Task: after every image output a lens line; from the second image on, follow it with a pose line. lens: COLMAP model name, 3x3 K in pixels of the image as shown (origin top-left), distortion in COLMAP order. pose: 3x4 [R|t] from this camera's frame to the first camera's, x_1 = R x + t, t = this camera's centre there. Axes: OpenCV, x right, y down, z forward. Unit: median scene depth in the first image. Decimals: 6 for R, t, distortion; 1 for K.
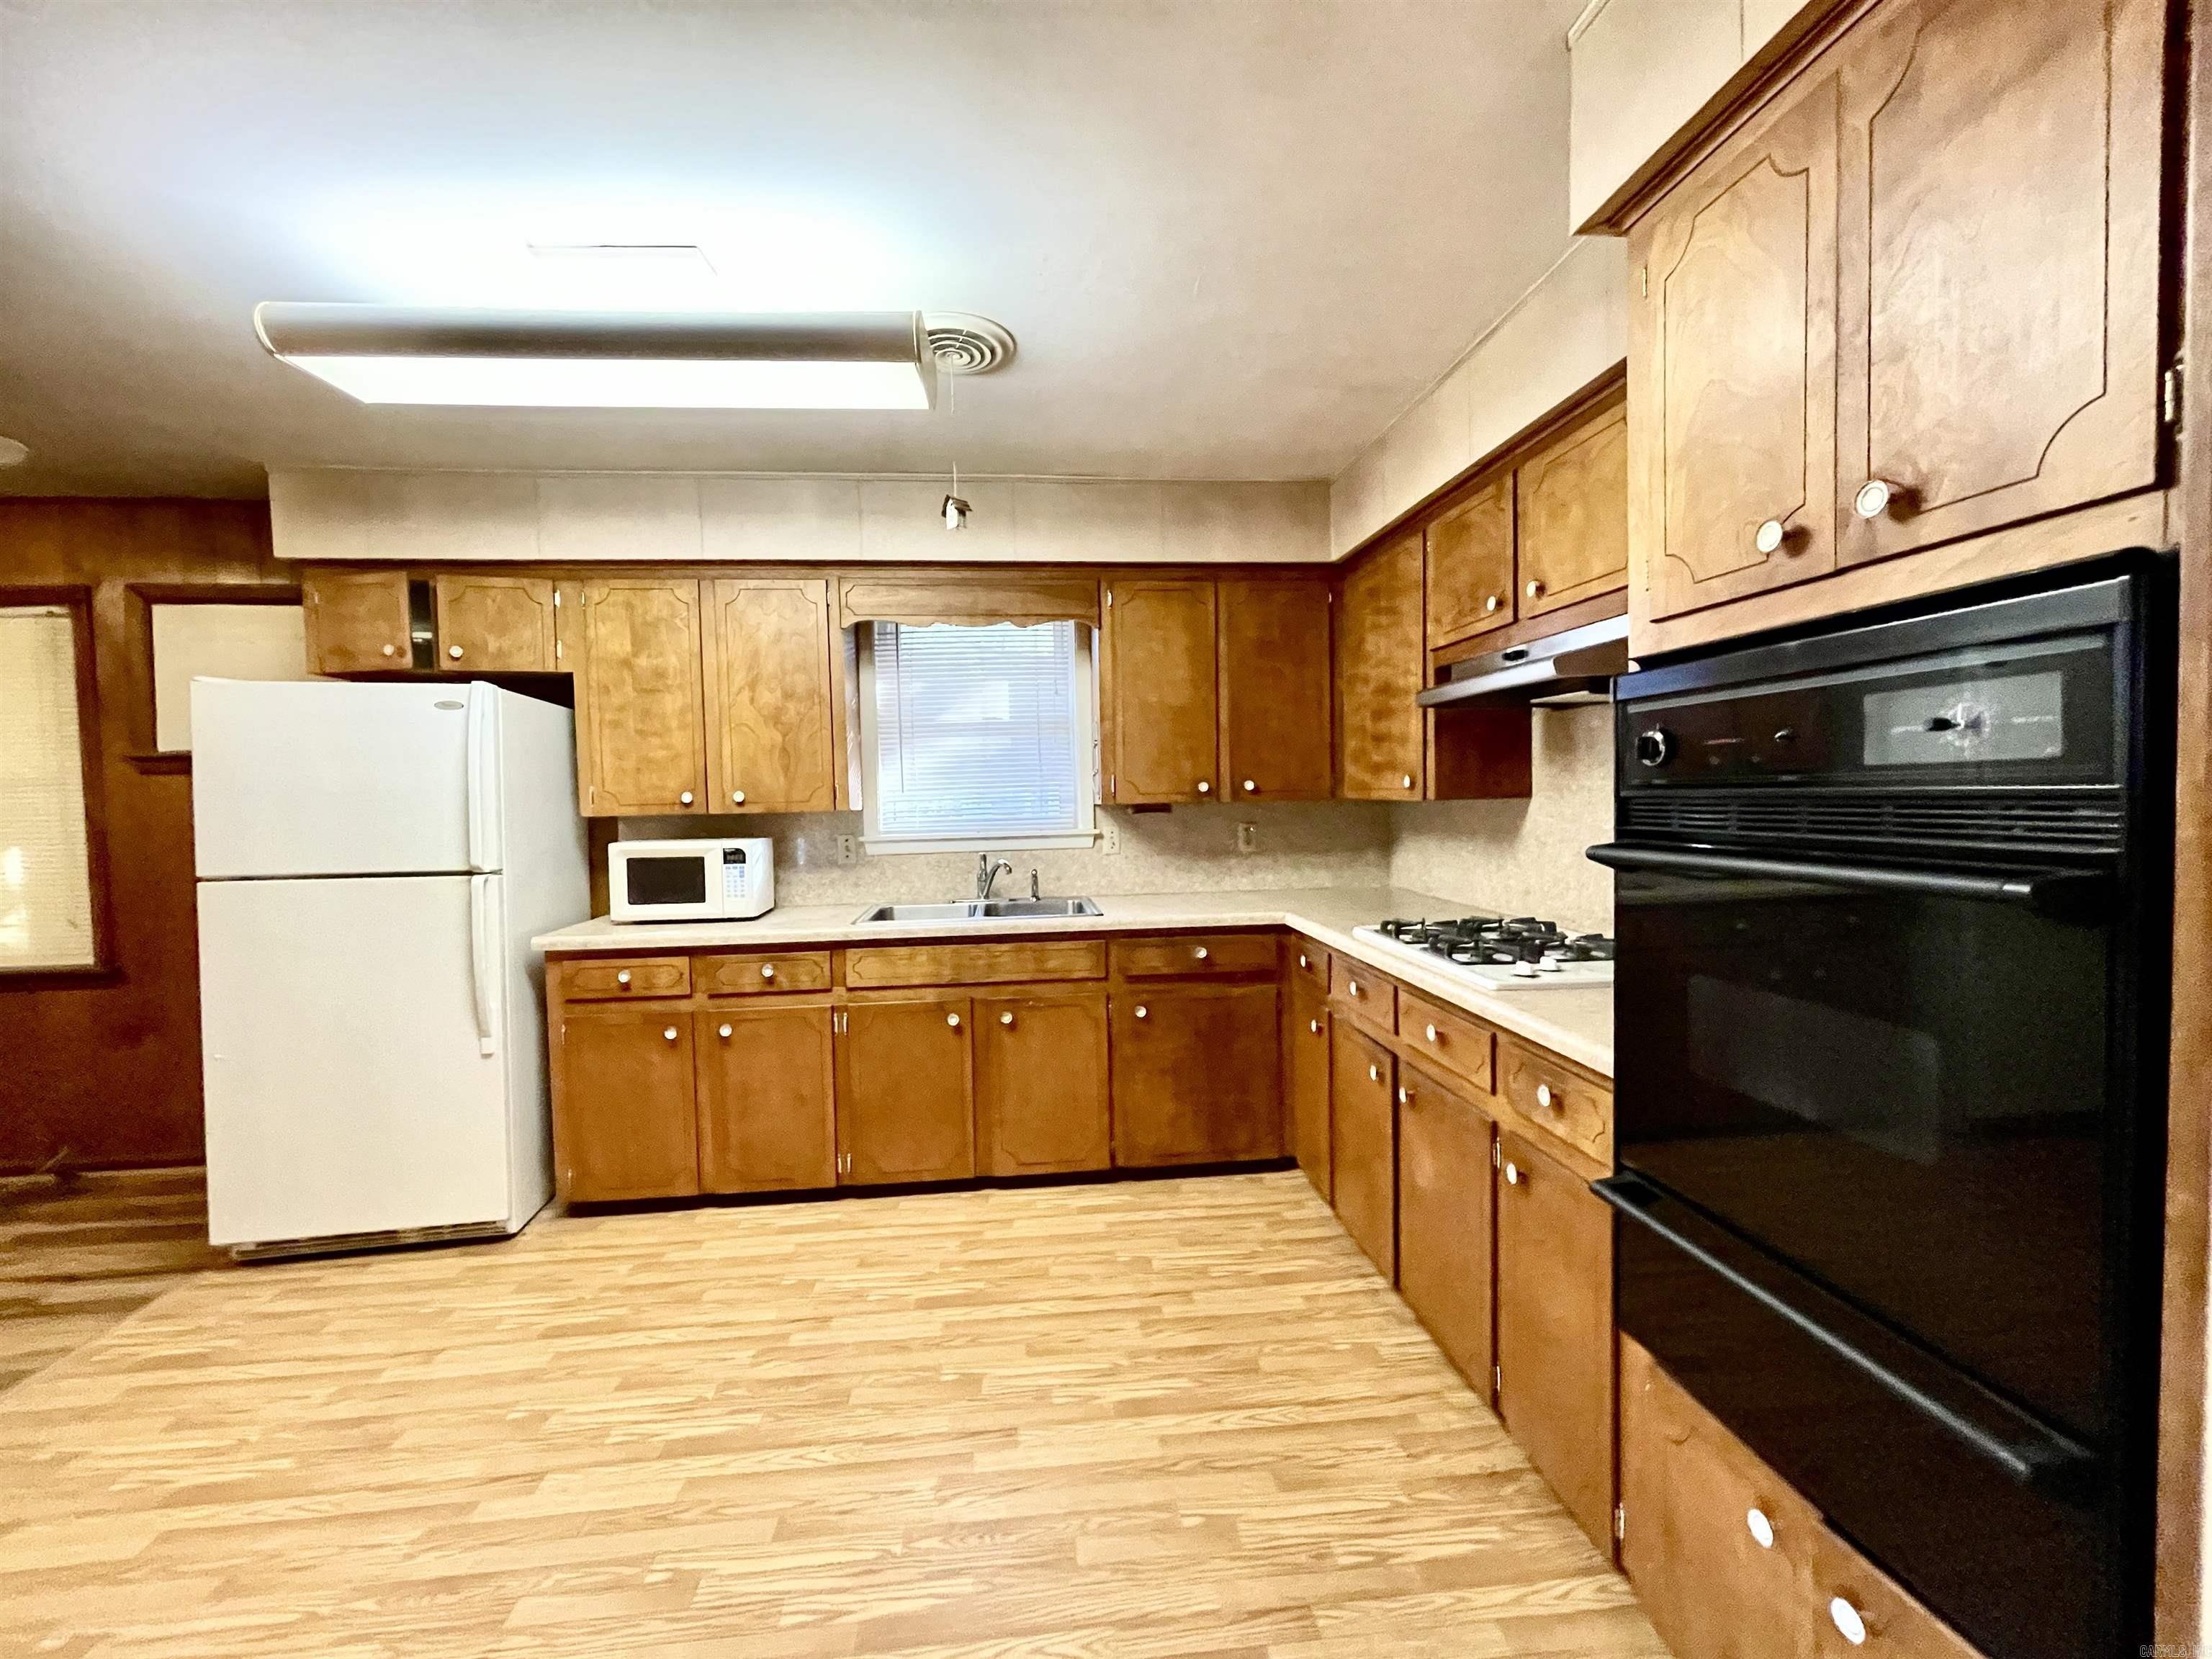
lens RADIAL K [[899.7, 0, 1090.5], [0, 899.7, 829.7], [0, 0, 1]] dist [-0.000597, 0.000153]
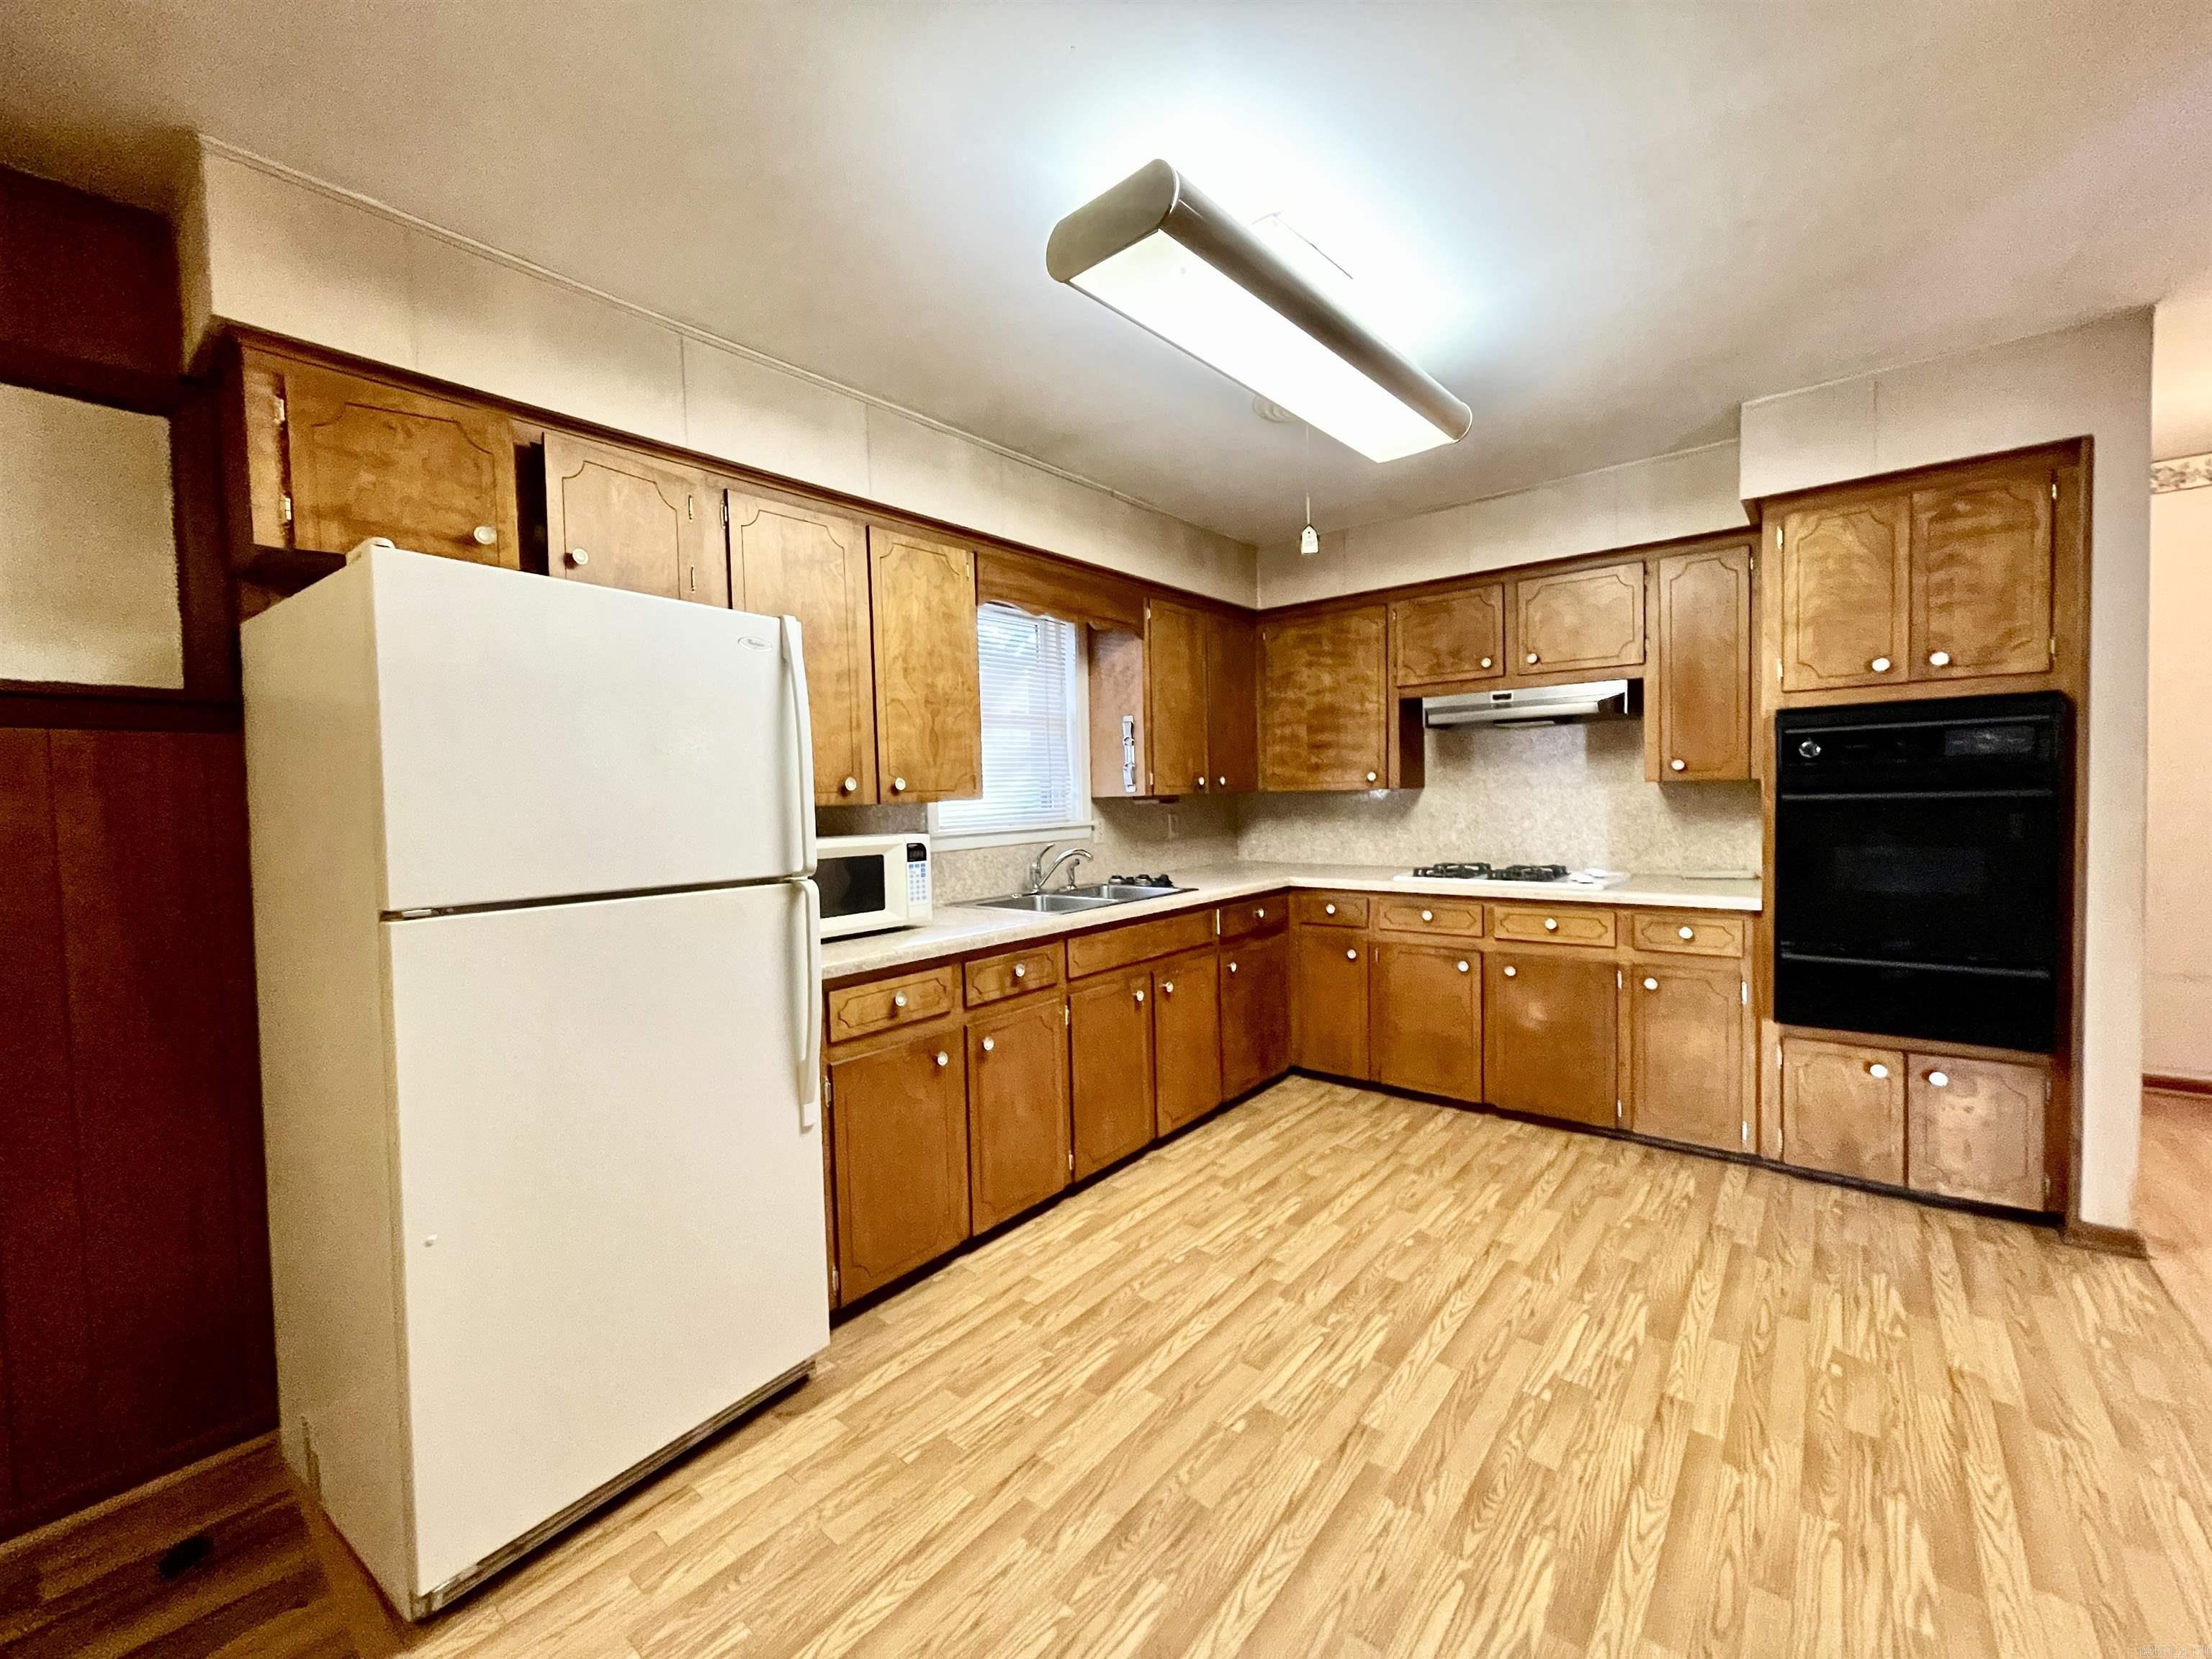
lens RADIAL K [[899.7, 0, 1098.6], [0, 899.7, 831.0], [0, 0, 1]] dist [-0.000597, 0.000153]
pose [[0.710390, -0.026011, 0.703327, -0.936770], [0.041985, 0.999103, -0.005456, 0.022296], [-0.702555, 0.033405, 0.710845, 0.283627]]
